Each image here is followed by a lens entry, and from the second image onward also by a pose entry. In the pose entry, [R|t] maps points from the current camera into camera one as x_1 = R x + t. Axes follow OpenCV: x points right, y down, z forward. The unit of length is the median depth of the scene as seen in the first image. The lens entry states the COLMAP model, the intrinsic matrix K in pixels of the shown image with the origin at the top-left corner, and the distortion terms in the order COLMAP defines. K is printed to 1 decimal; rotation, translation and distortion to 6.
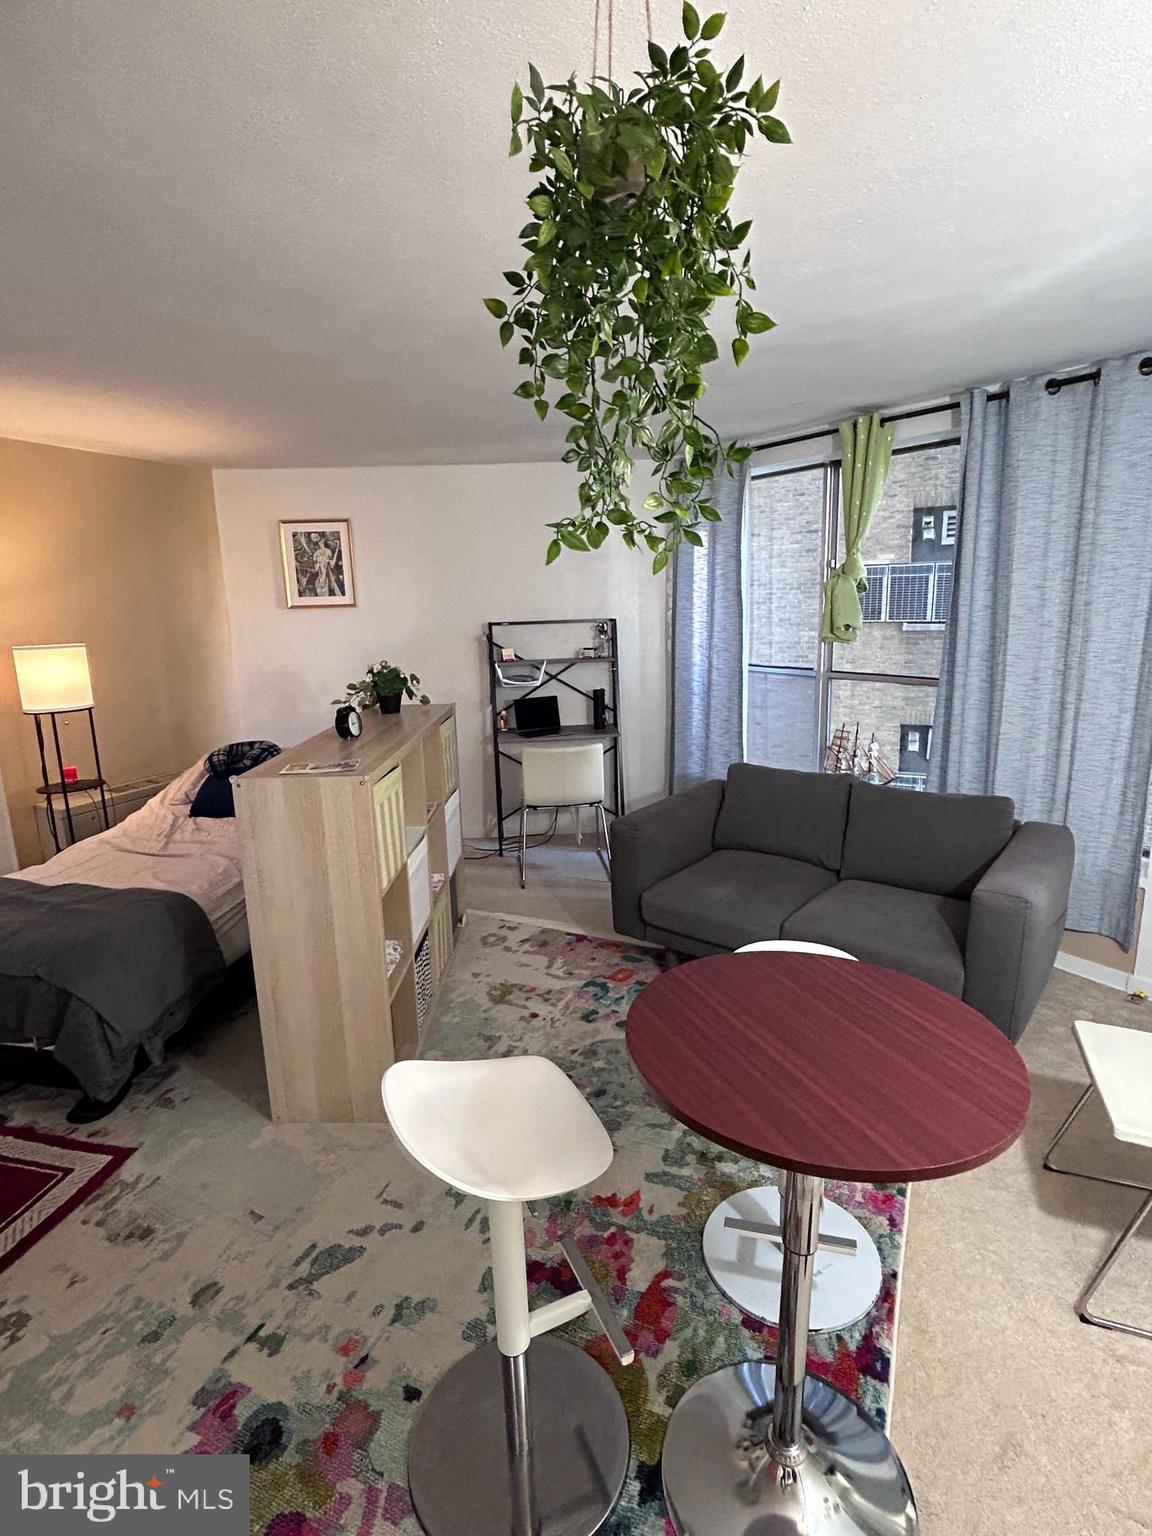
lens RADIAL K [[780.8, 0, 574.9], [0, 780.8, 761.3], [0, 0, 1]] dist [-0.009647, 0.007819]
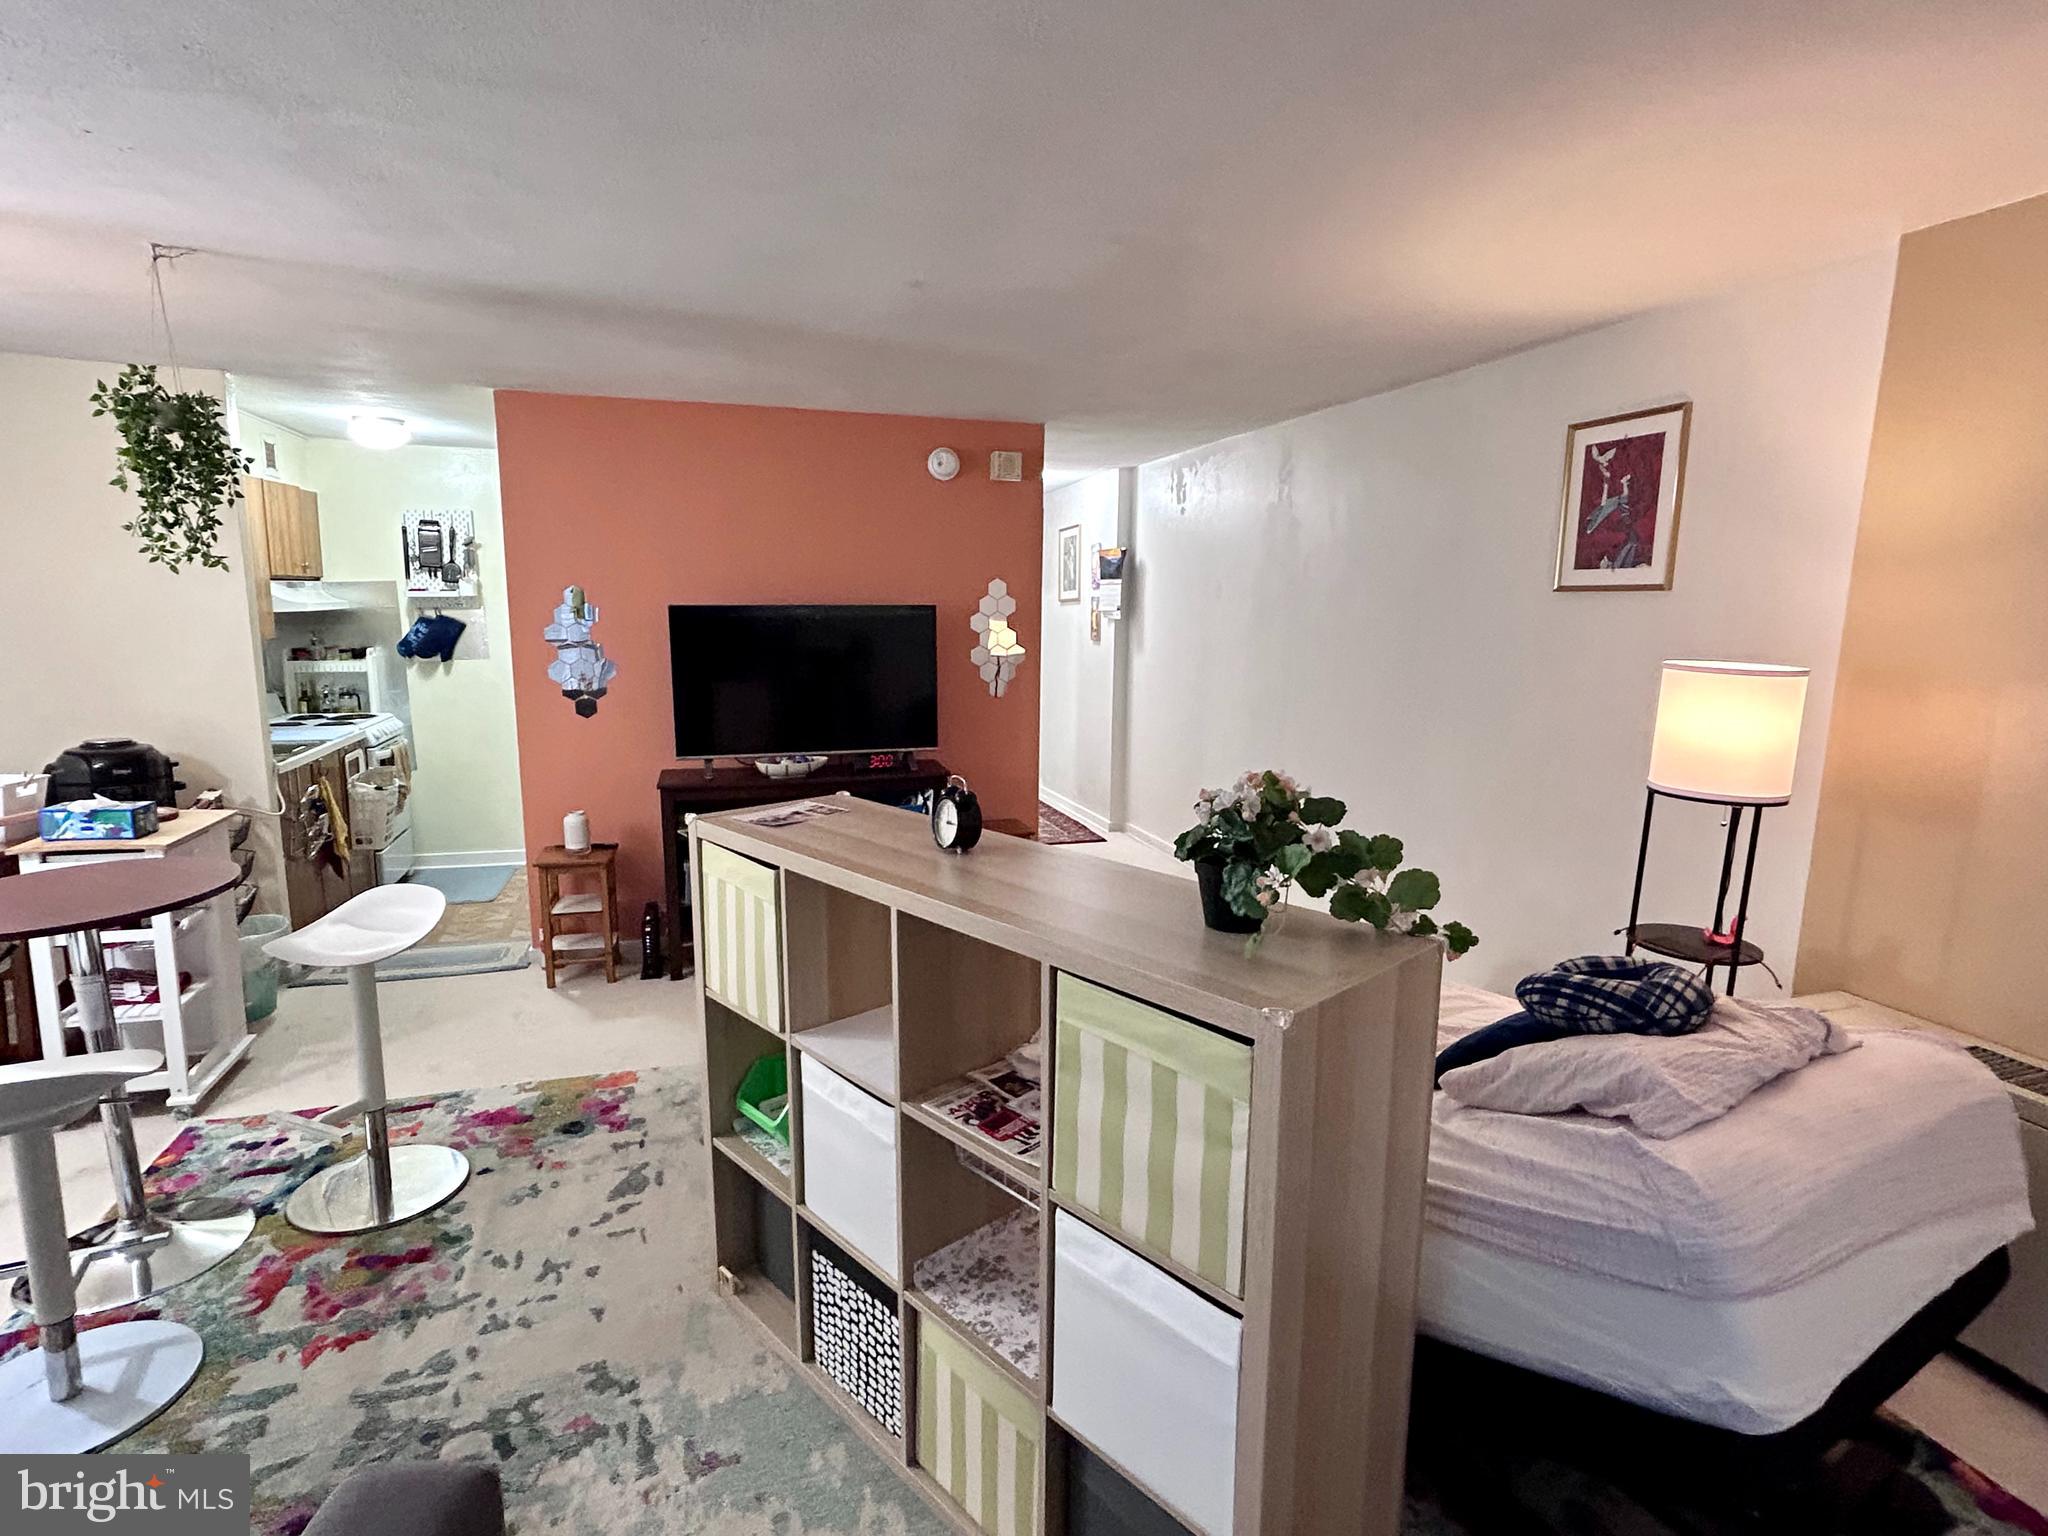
lens RADIAL K [[1041.1, 0, 1006.5], [0, 1041.1, 765.2], [0, 0, 1]] dist [-0.009647, 0.007819]
pose [[-0.725865, 0.135551, -0.674348, 0.118774], [-0.129579, 0.935888, 0.327602, -0.259450], [0.675521, 0.325176, -0.661764, 1.222667]]
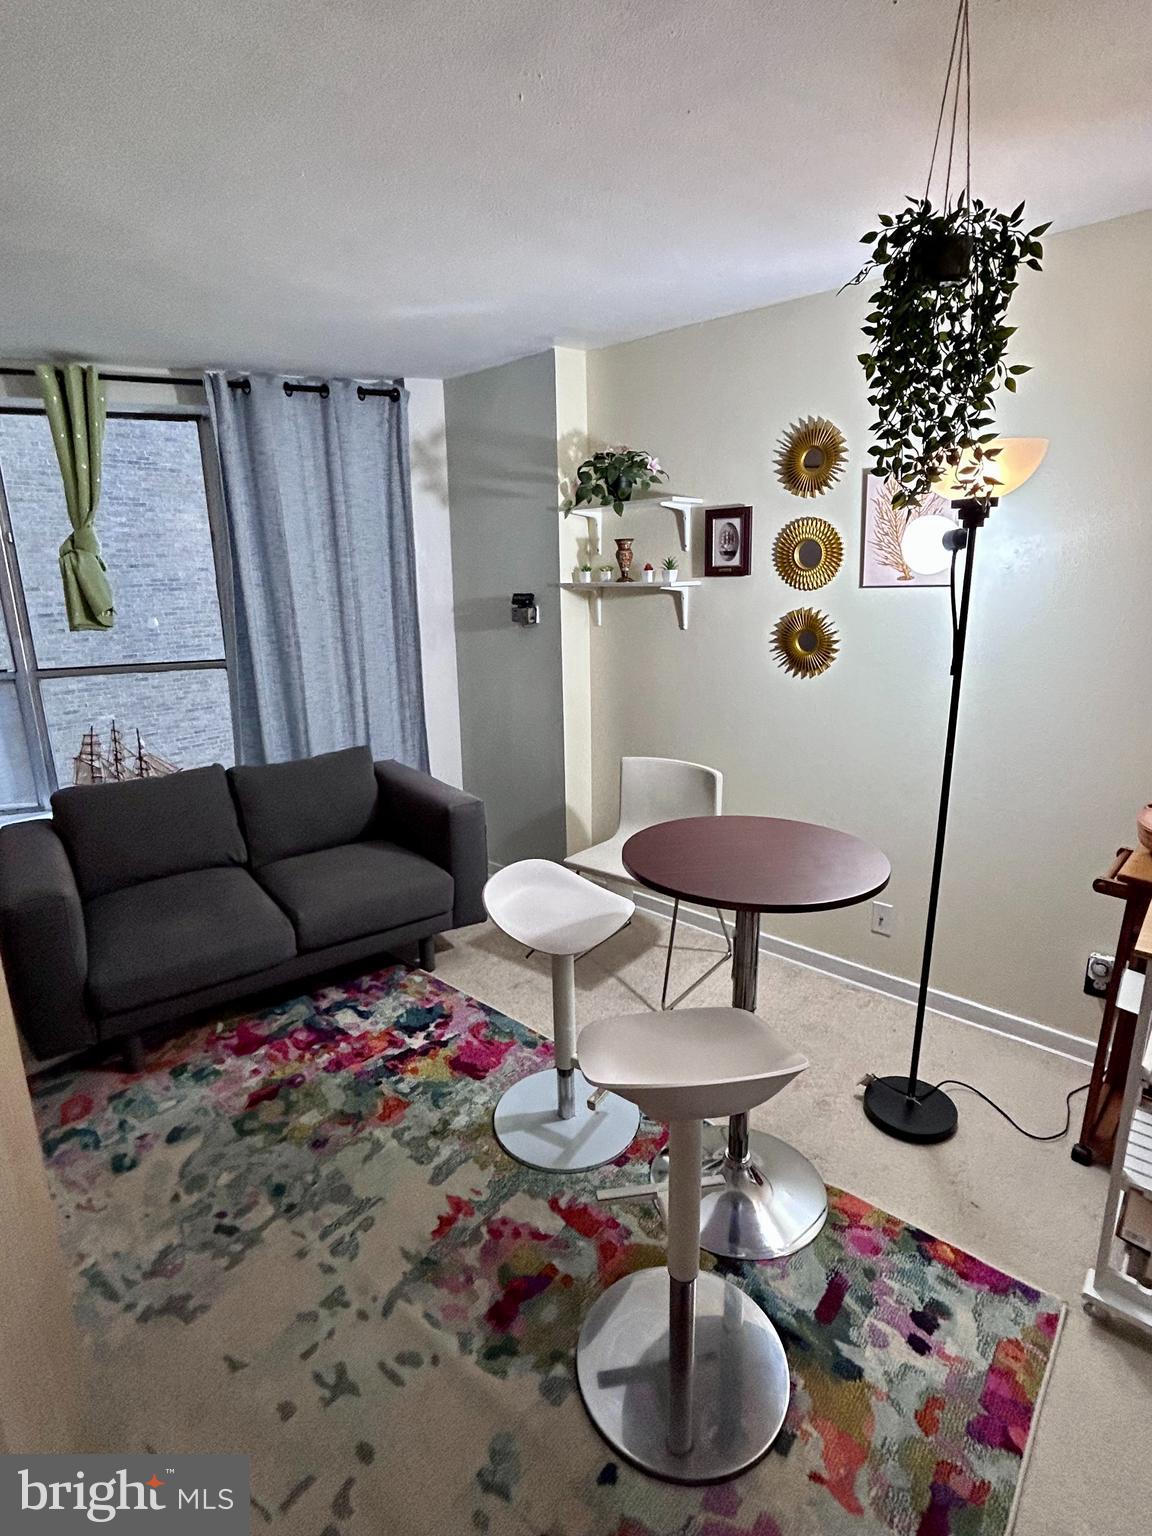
lens RADIAL K [[780.8, 0, 573.5], [0, 780.8, 762.5], [0, 0, 1]] dist [-0.009647, 0.007819]
pose [[0.262637, -0.214283, 0.940800, -0.410189], [0.213226, 0.963813, 0.160000, -0.043193], [-0.941040, 0.158581, 0.298823, 0.312682]]
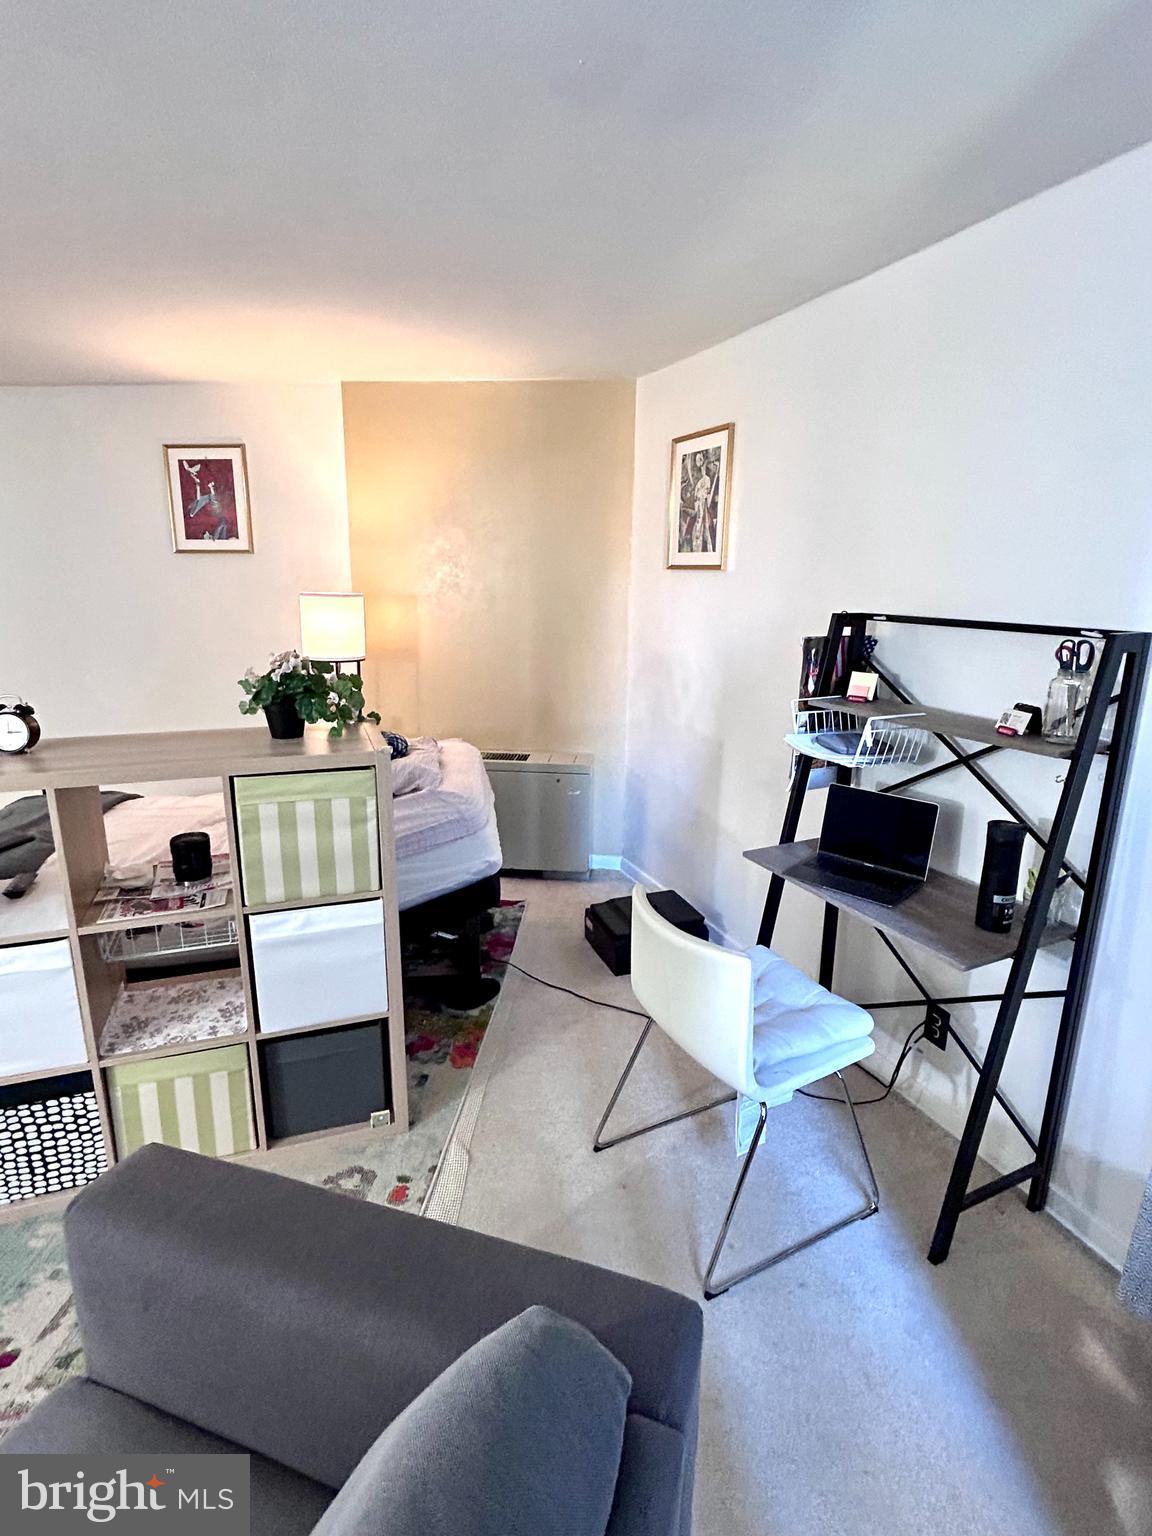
lens RADIAL K [[780.8, 0, 581.8], [0, 780.8, 767.0], [0, 0, 1]] dist [-0.009647, 0.007819]
pose [[0.367685, 0.262180, -0.892227, 0.399847], [-0.222330, 0.956395, 0.189413, -0.207259], [0.902982, 0.128725, 0.409943, 0.977454]]
